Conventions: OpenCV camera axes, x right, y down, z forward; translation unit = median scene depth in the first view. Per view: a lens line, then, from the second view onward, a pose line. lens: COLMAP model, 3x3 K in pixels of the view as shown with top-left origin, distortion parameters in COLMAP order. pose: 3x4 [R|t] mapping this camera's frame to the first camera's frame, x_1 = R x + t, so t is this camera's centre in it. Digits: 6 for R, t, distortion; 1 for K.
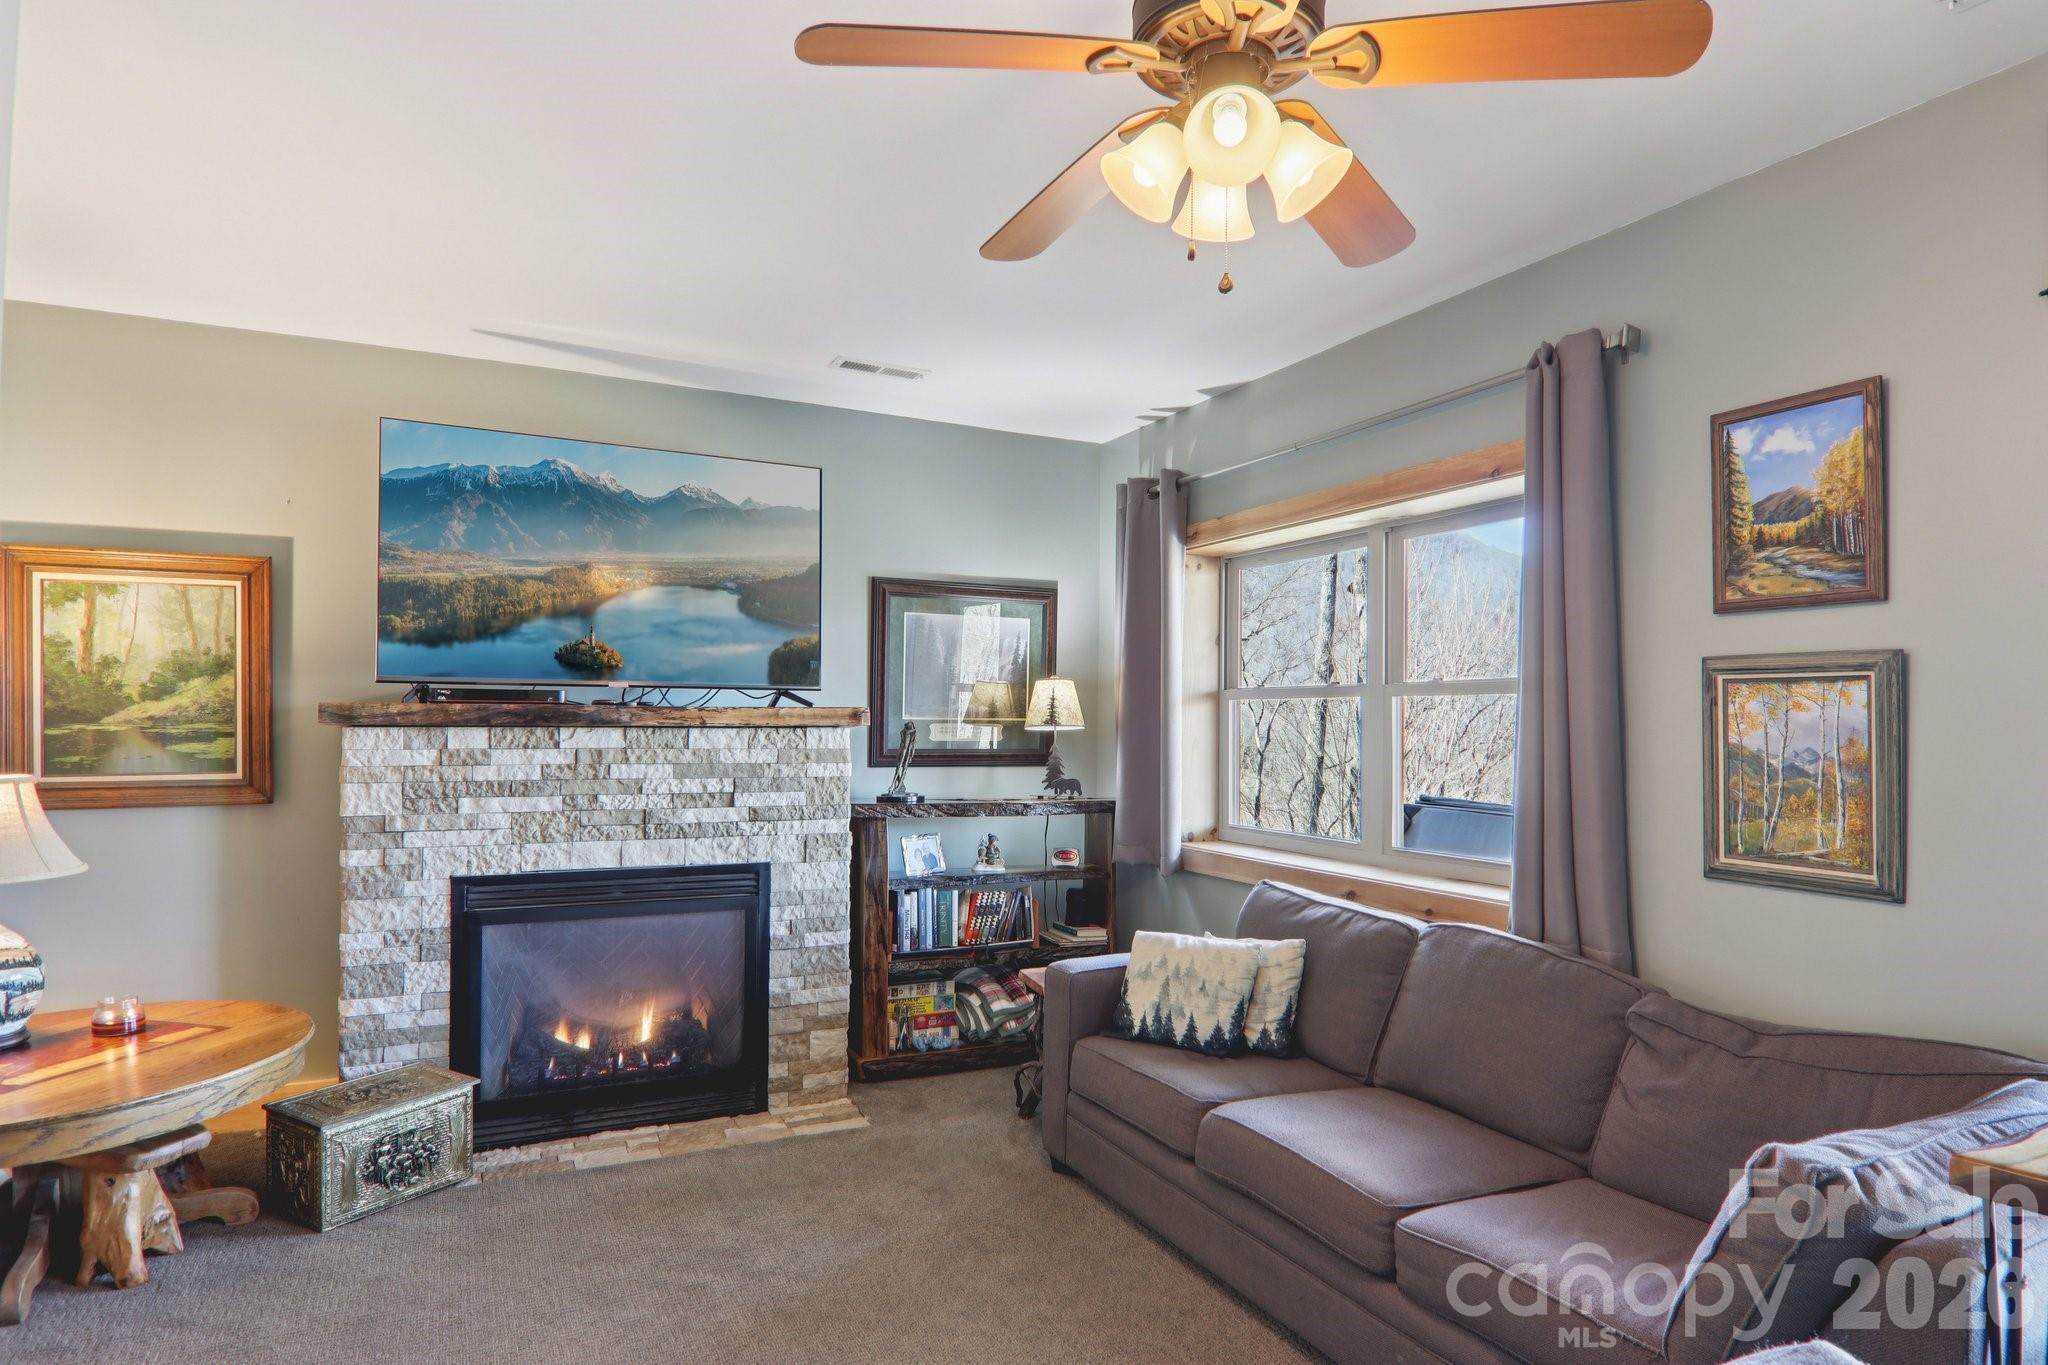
lens RADIAL K [[1130.7, 0, 1032.3], [0, 1130.7, 697.9], [0, 0, 1]] dist [0.017057, -0.020014]
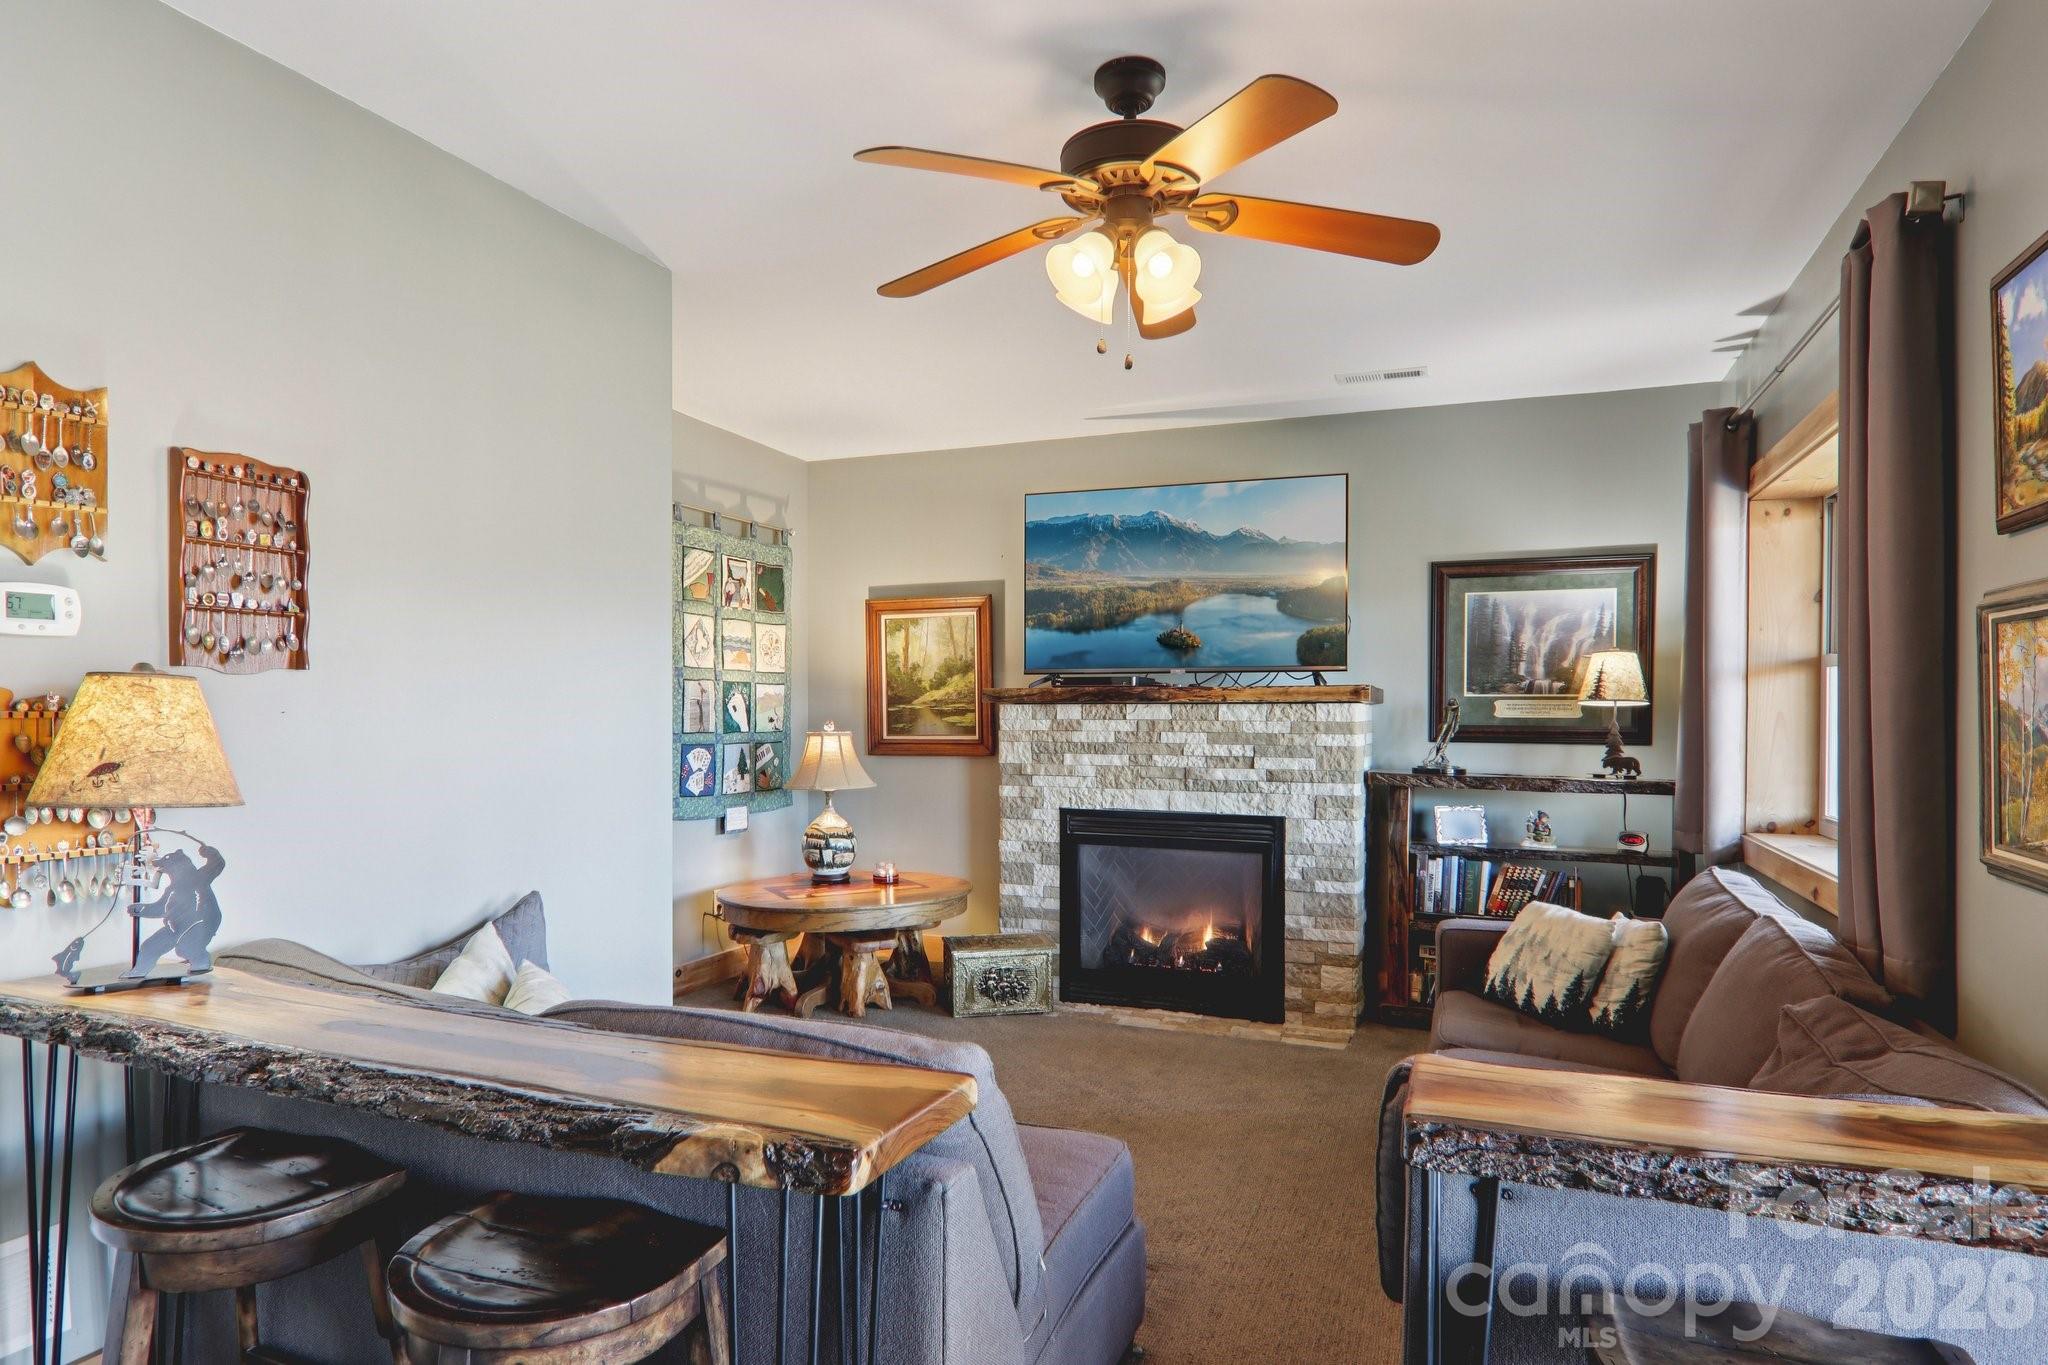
lens RADIAL K [[1130.7, 0, 1032.3], [0, 1130.7, 697.9], [0, 0, 1]] dist [0.017057, -0.020014]
pose [[0.686370, -0.013496, -0.727128, 0.478240], [0.018546, 0.999827, -0.001052, 0.017668], [0.727016, -0.012763, 0.686502, -0.008730]]
